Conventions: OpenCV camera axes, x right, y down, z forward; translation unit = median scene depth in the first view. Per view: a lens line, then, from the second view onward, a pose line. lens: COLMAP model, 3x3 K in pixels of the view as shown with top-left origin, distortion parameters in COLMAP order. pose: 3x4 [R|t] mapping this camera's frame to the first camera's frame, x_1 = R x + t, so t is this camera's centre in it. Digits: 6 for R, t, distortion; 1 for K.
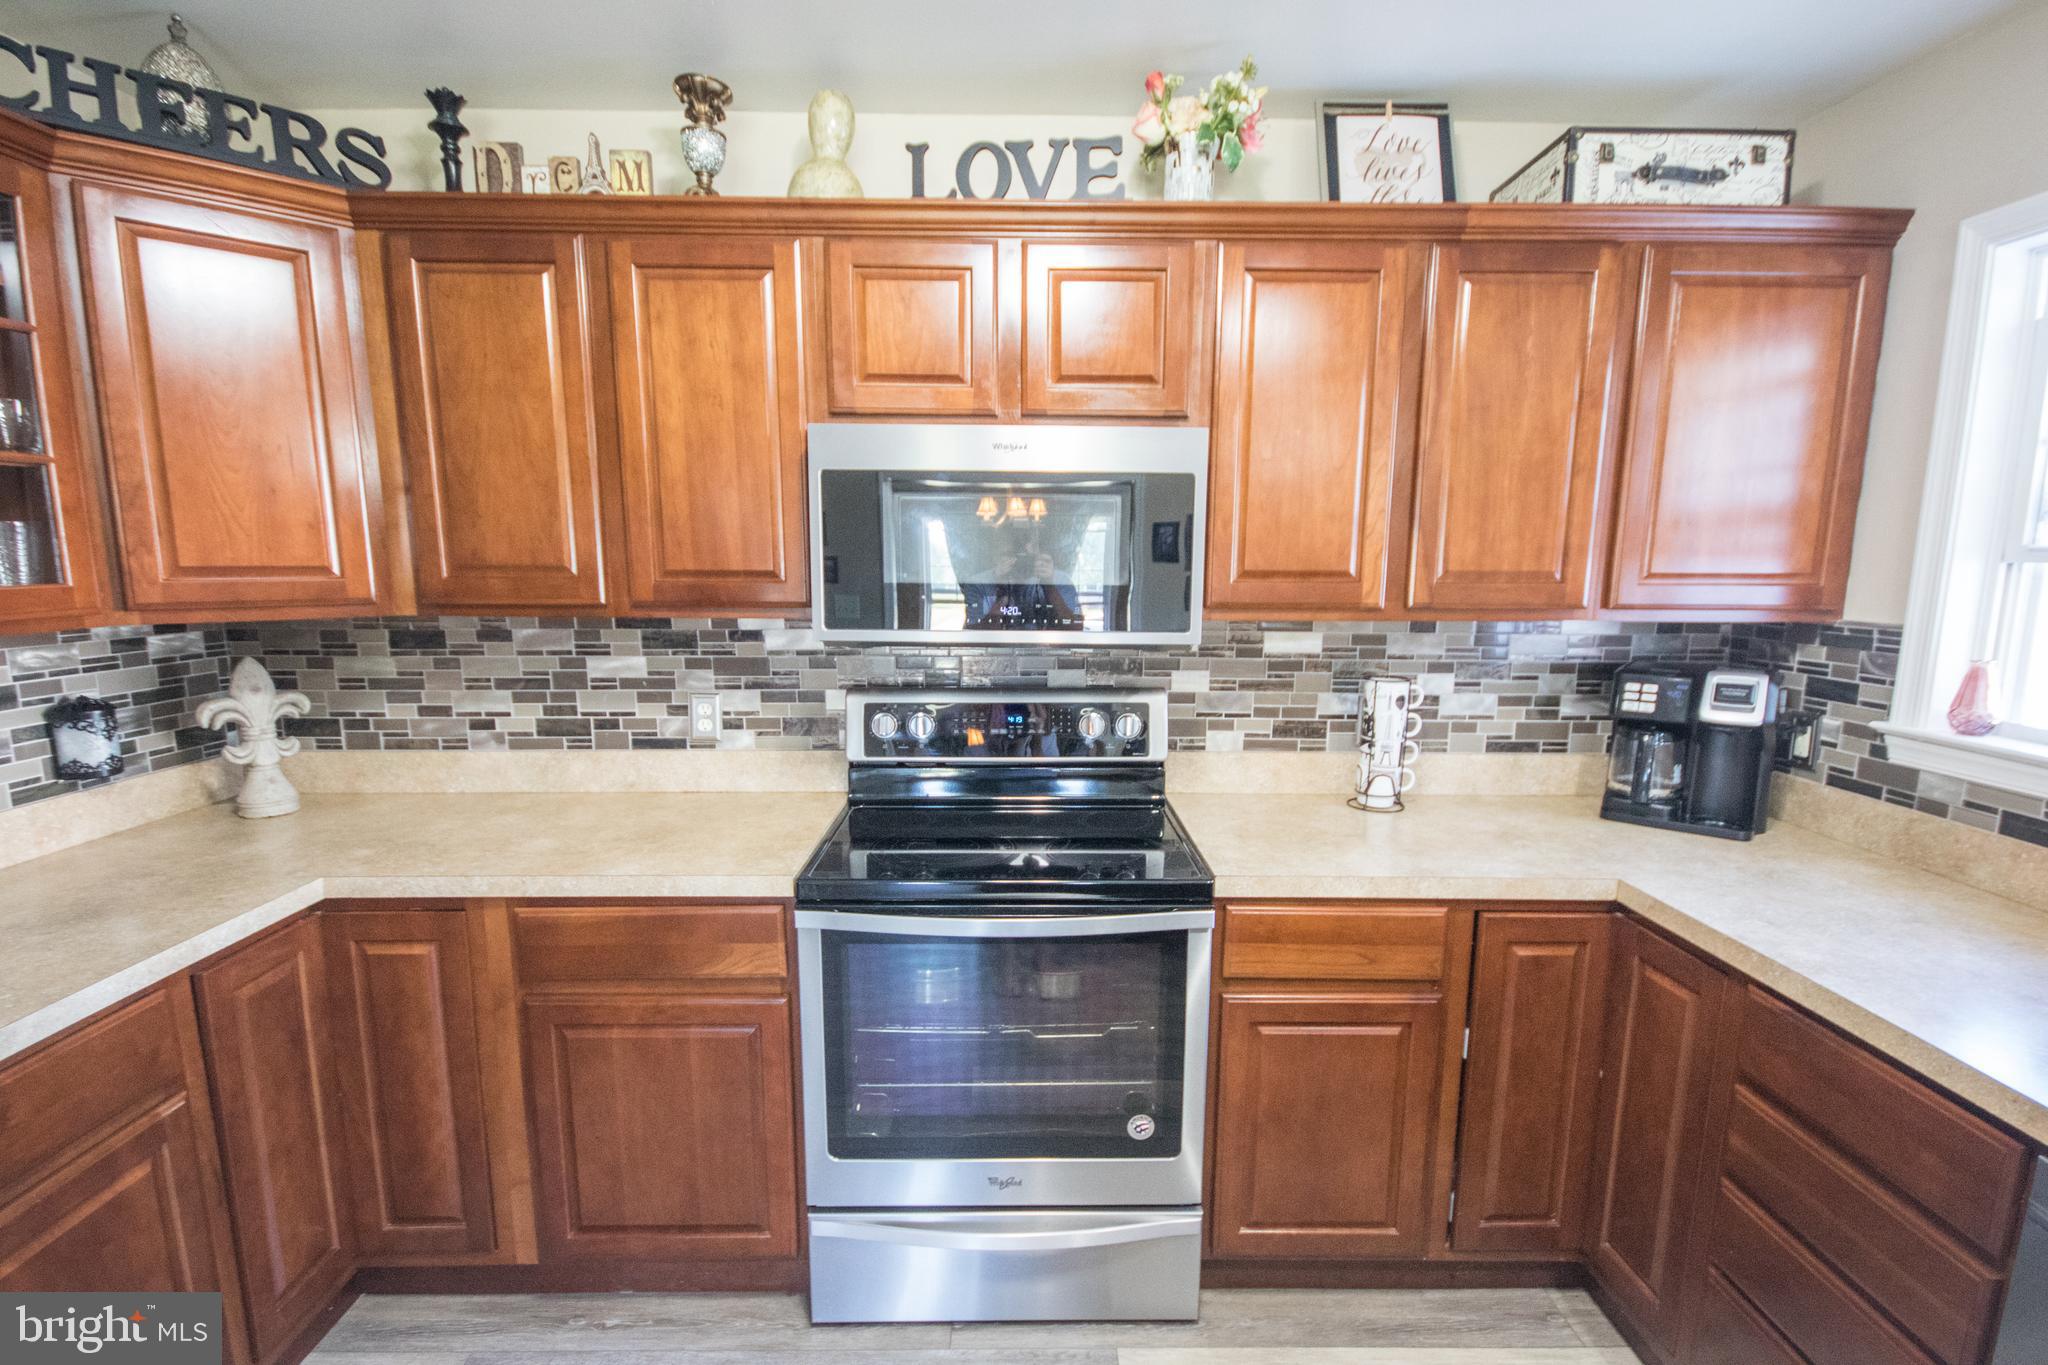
lens RADIAL K [[951.9, 0, 1025.1], [0, 951.9, 717.5], [0, 0, 1]] dist [0.016255, -0.015634]
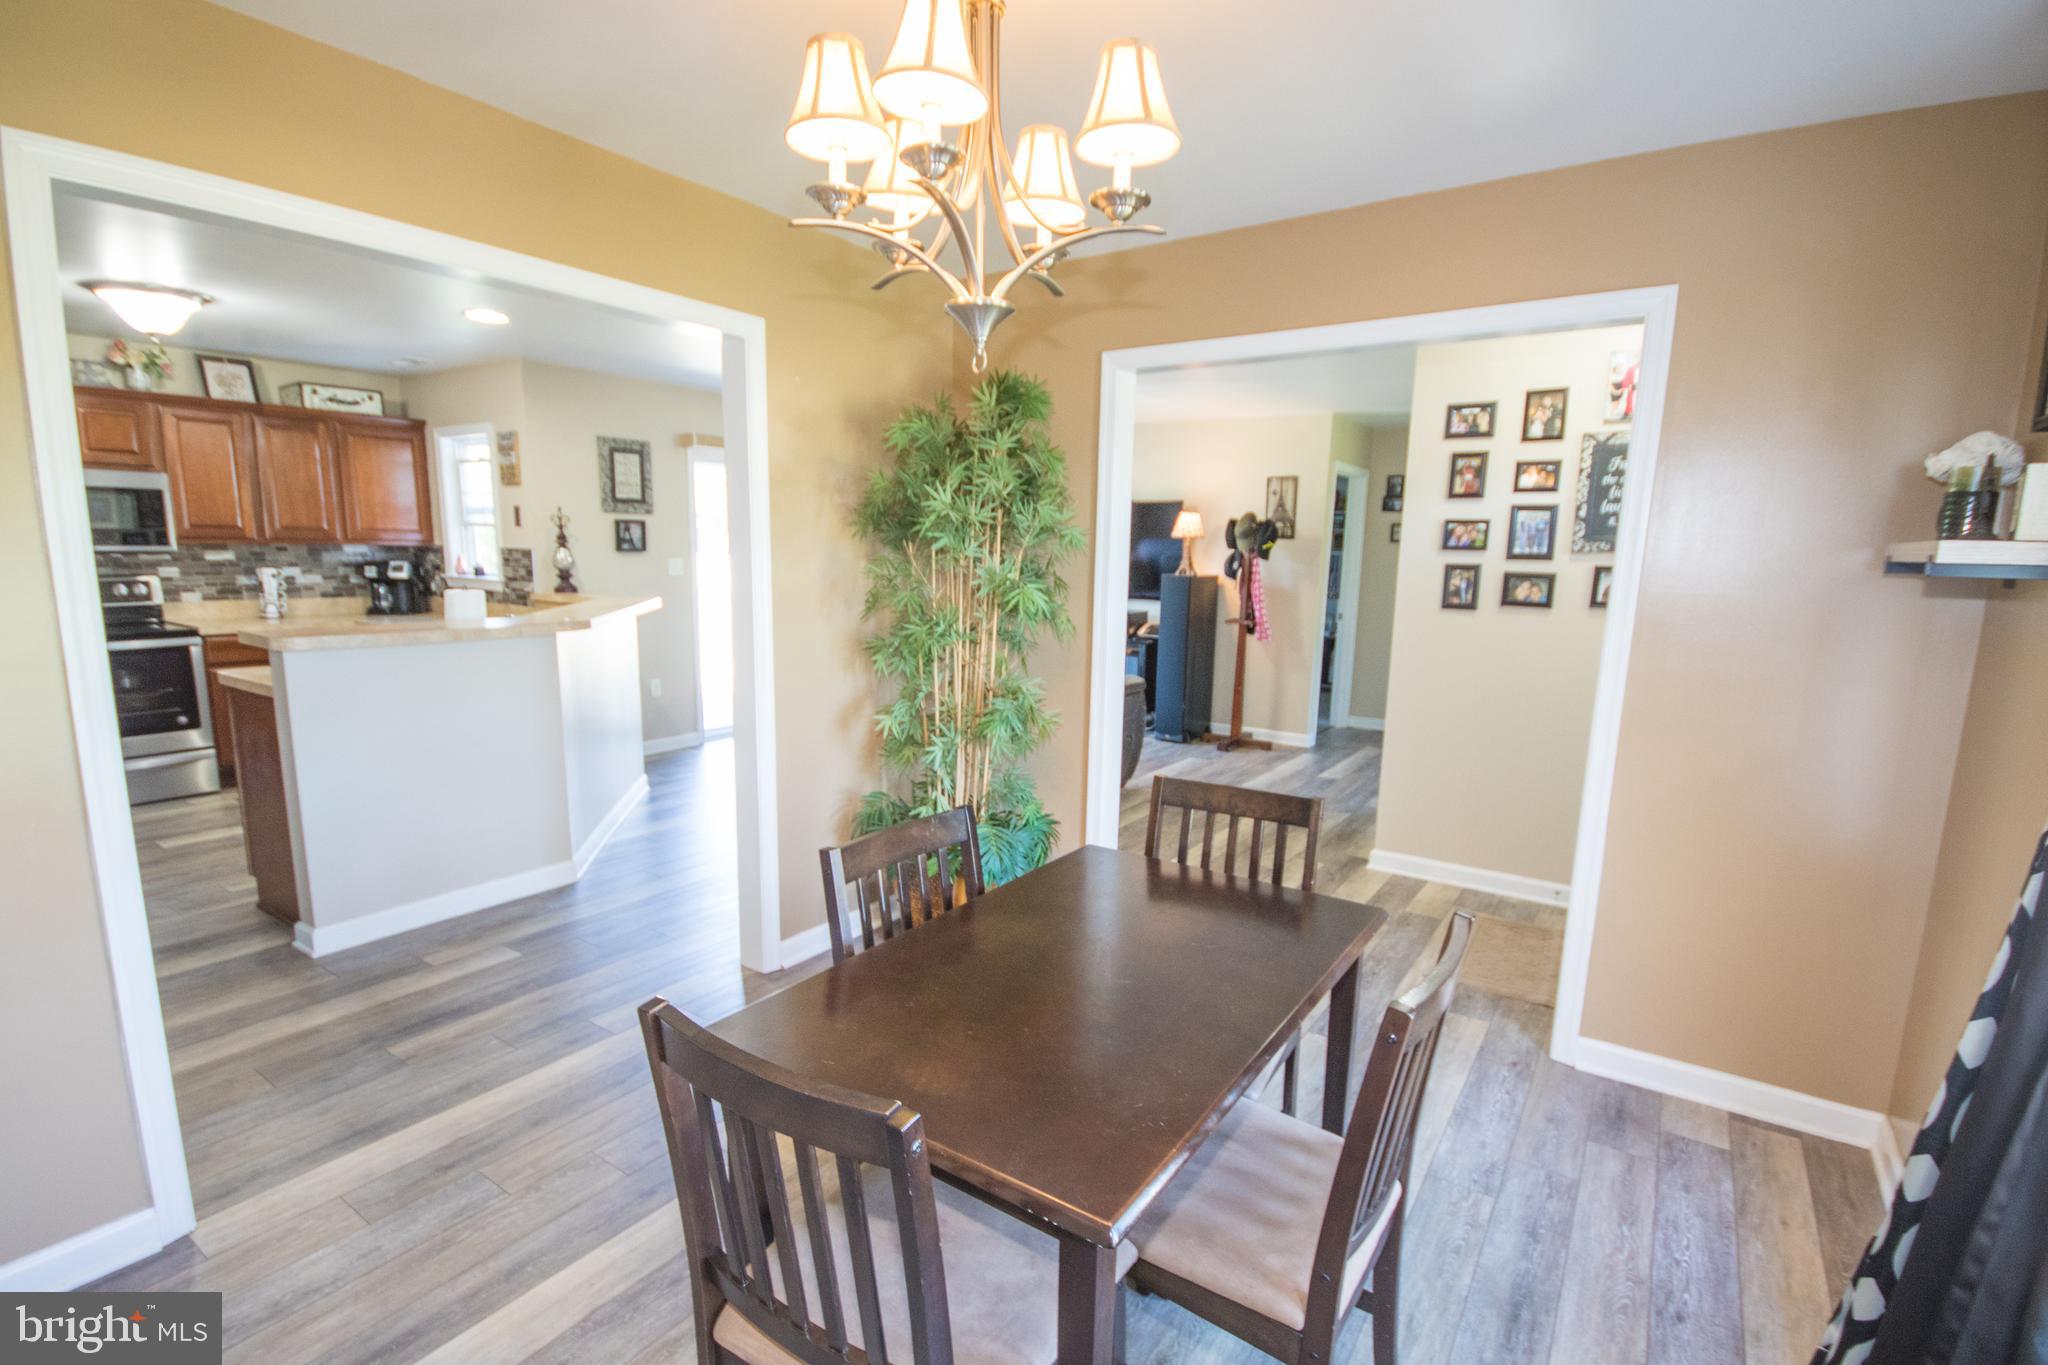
lens RADIAL K [[951.9, 0, 1025.1], [0, 951.9, 717.5], [0, 0, 1]] dist [0.016255, -0.015634]
pose [[0.573317, -0.136641, 0.807860, -0.670144], [0.117304, 0.989527, 0.084121, 0.433822], [-0.810893, 0.046537, 0.583341, -2.447578]]
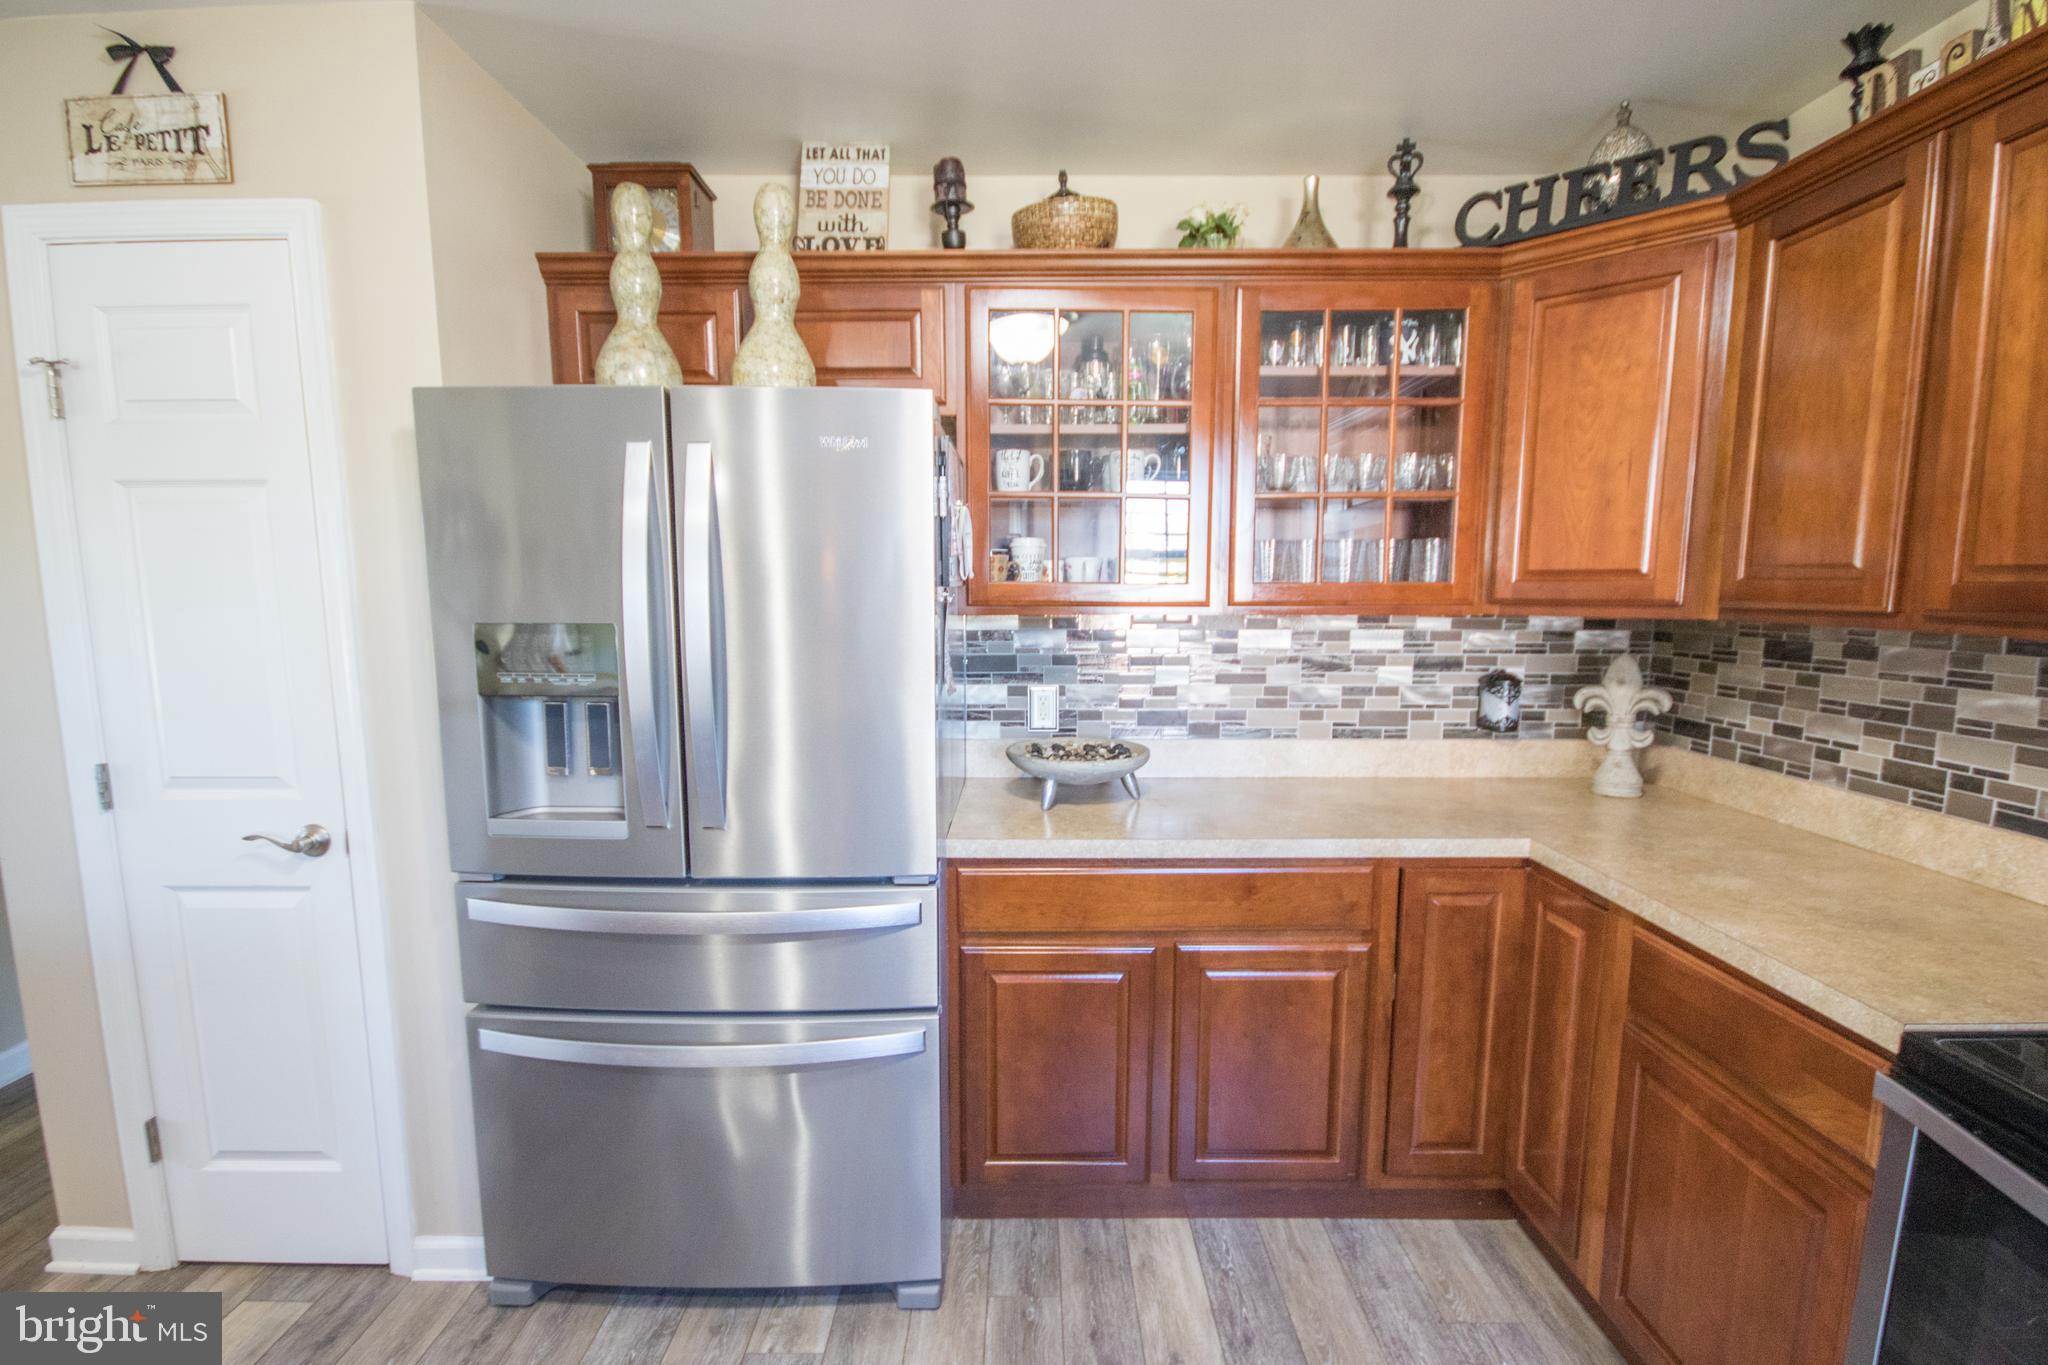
lens RADIAL K [[951.9, 0, 1025.1], [0, 951.9, 717.5], [0, 0, 1]] dist [0.016255, -0.015634]
pose [[-0.012031, 0.133911, -0.990920, 0.334582], [-0.165688, 0.977026, 0.134045, -0.024224], [0.986105, 0.165796, 0.010433, 0.320108]]
